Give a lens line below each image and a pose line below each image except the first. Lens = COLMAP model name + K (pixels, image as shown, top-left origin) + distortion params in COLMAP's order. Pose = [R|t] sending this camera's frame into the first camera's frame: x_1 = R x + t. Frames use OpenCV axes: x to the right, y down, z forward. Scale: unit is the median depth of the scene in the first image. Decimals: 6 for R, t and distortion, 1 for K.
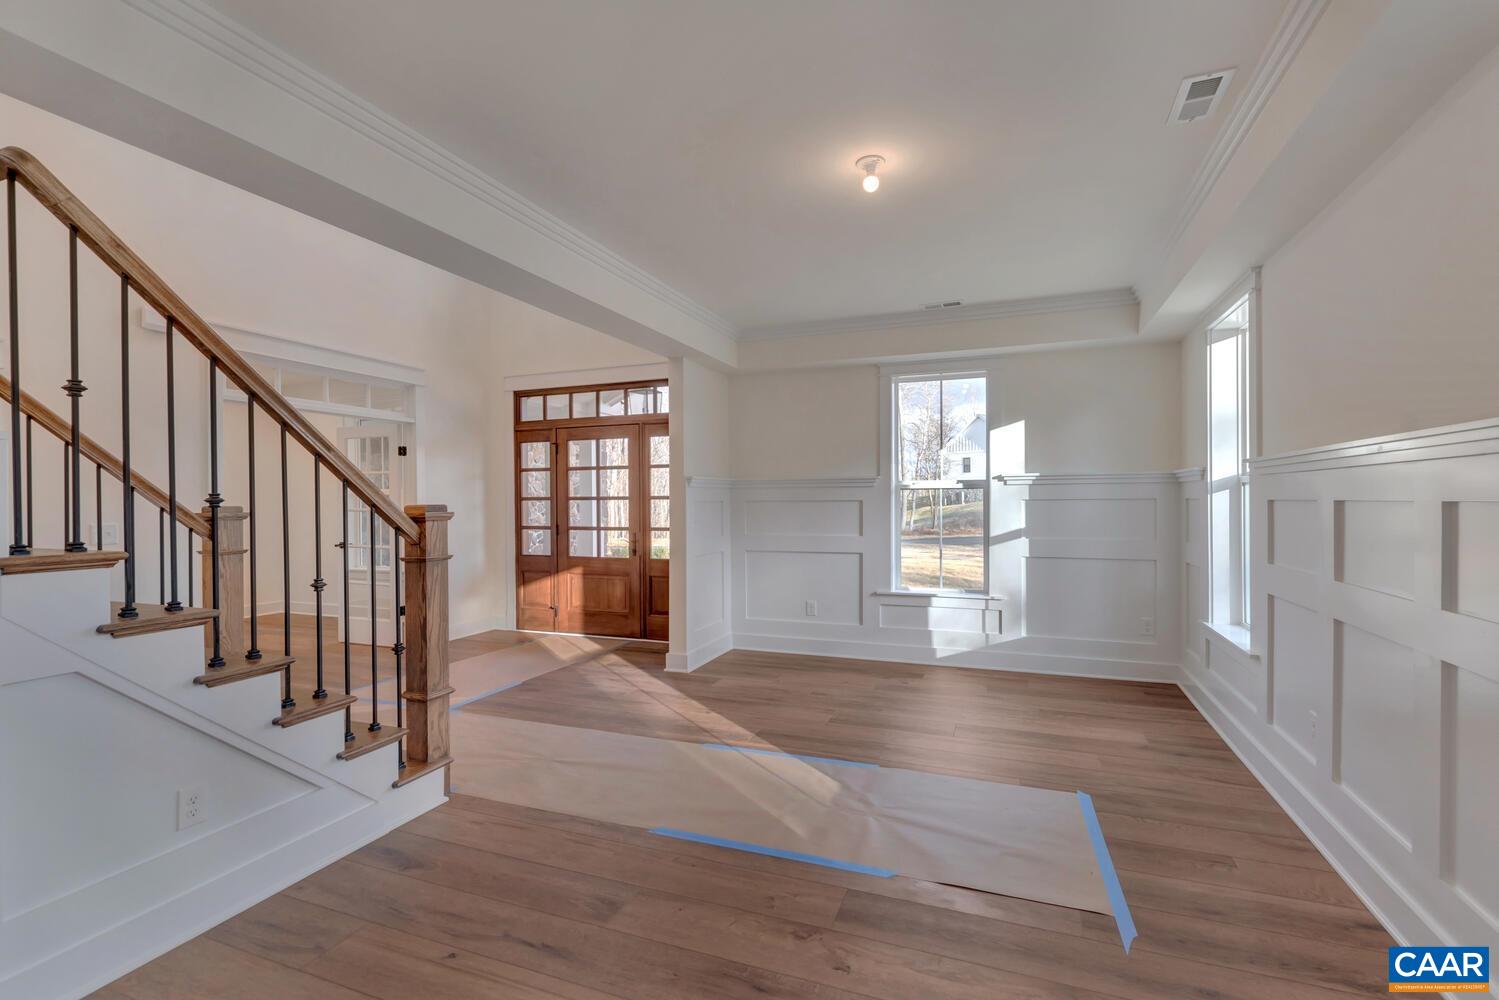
lens RADIAL K [[671.7, 0, 787.7], [0, 671.7, 501.5], [0, 0, 1]] dist [0.004049, -0.001013]
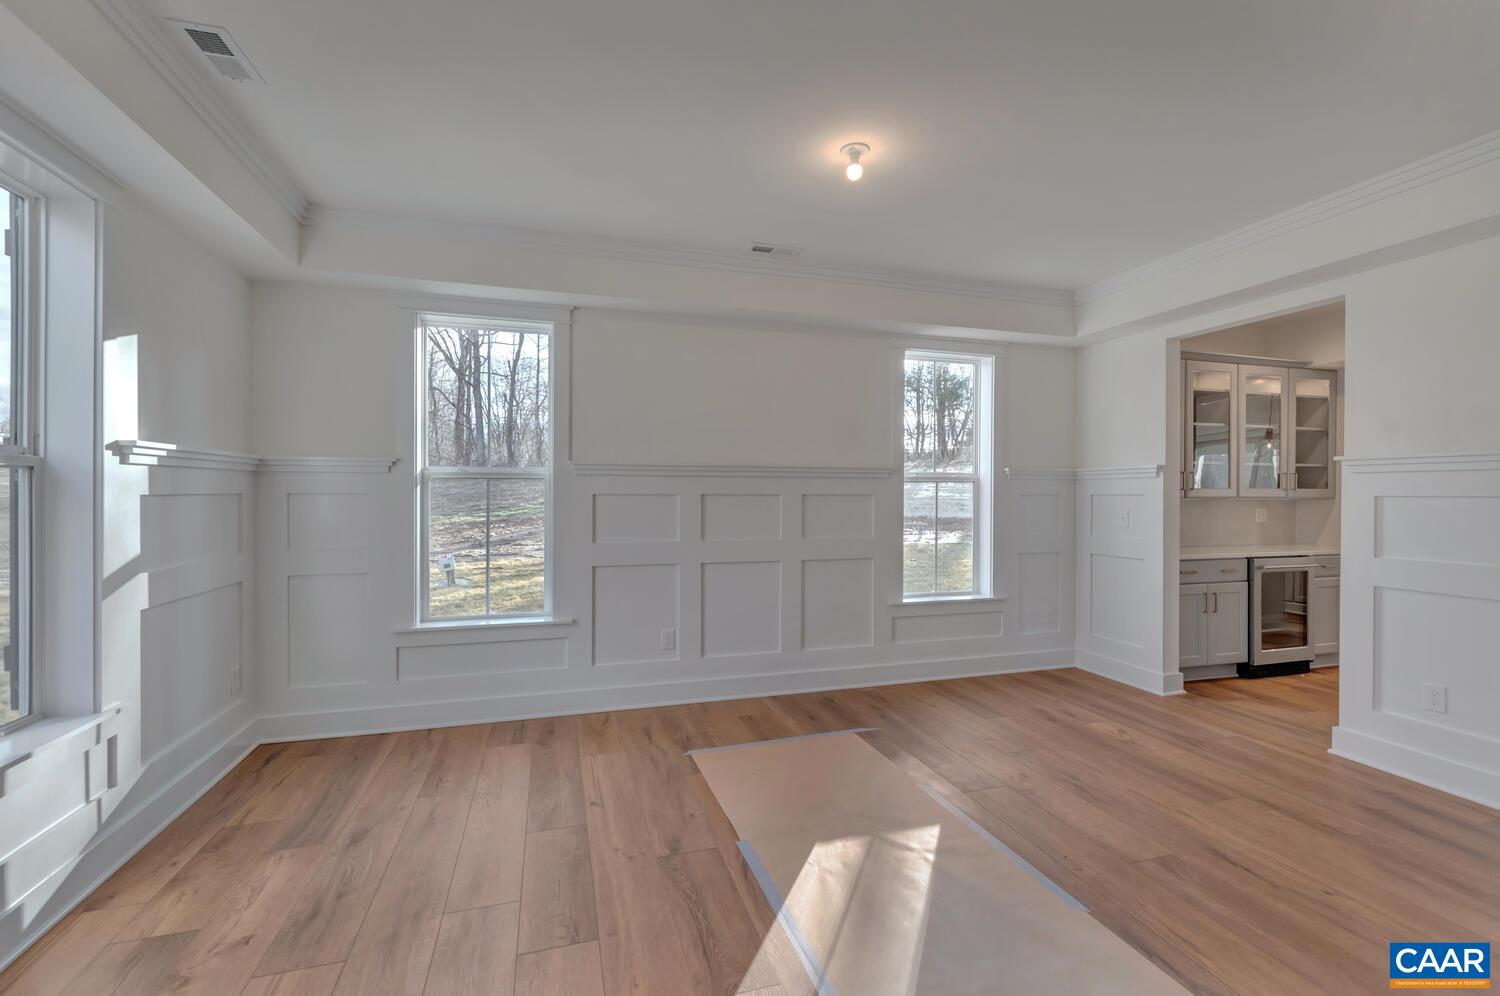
lens RADIAL K [[672.2, 0, 751.8], [0, 672.2, 494.5], [0, 0, 1]] dist [0.004049, -0.001013]
pose [[-0.586338, 0.001608, 0.810065, -0.530421], [0.005455, 0.999983, 0.001963, -0.004337], [-0.810048, 0.005570, -0.586337, 1.529181]]
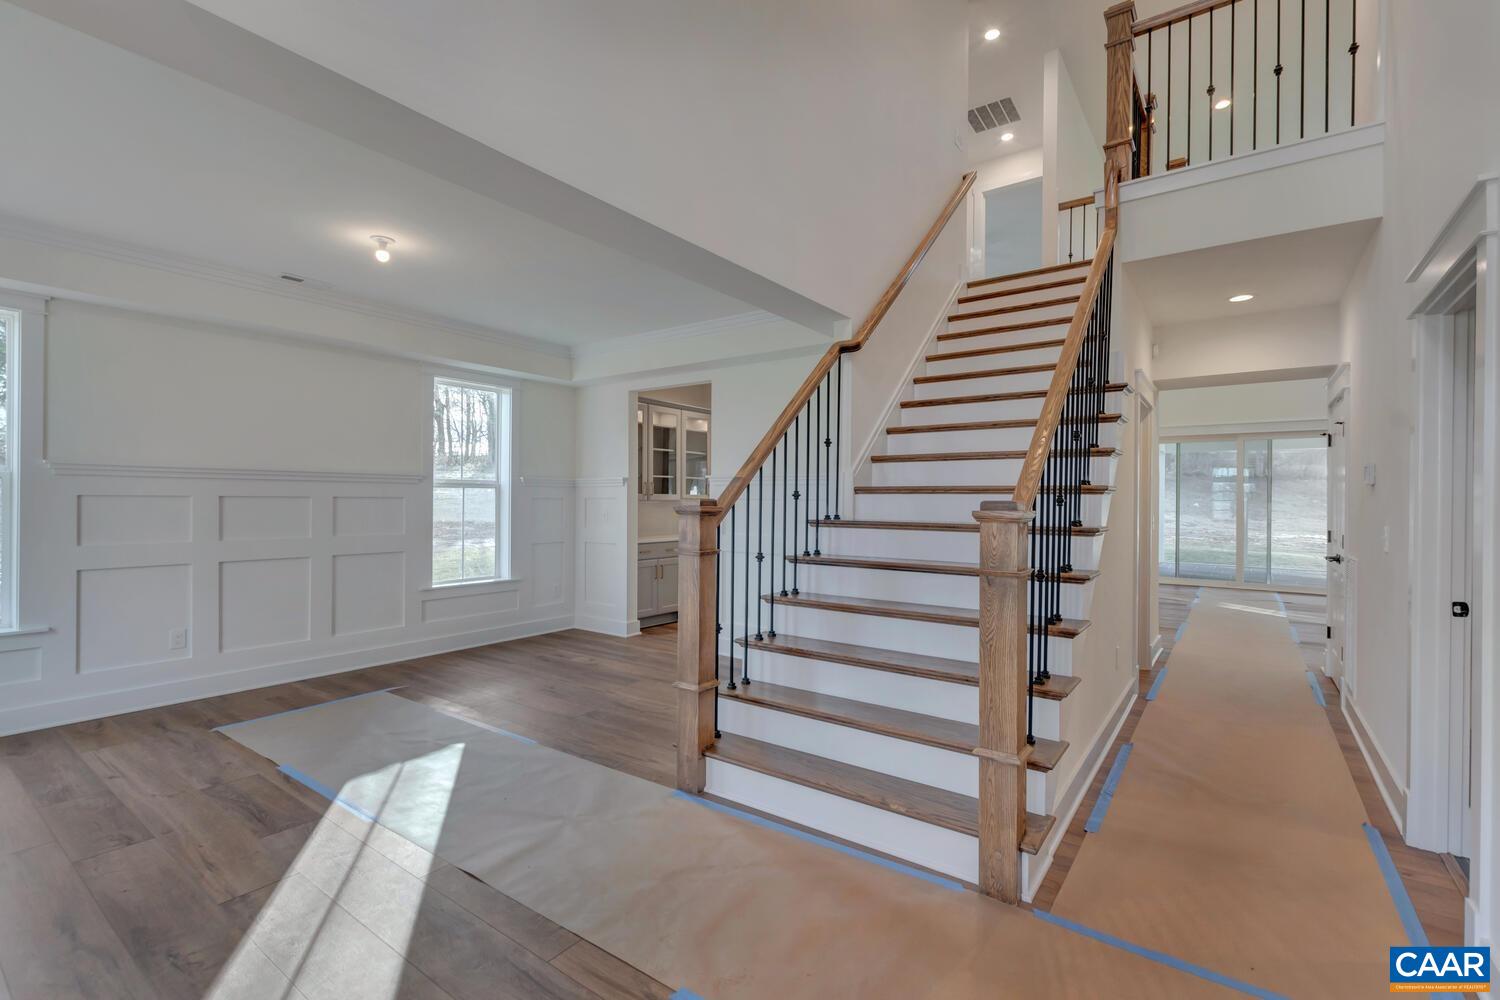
lens RADIAL K [[672.2, 0, 752.9], [0, 672.2, 503.6], [0, 0, 1]] dist [0.004049, -0.001013]
pose [[-0.954672, -0.001453, 0.297655, -0.869210], [0.001224, 0.999960, 0.008809, 0.002508], [-0.297656, 0.008774, -0.954633, 1.839742]]
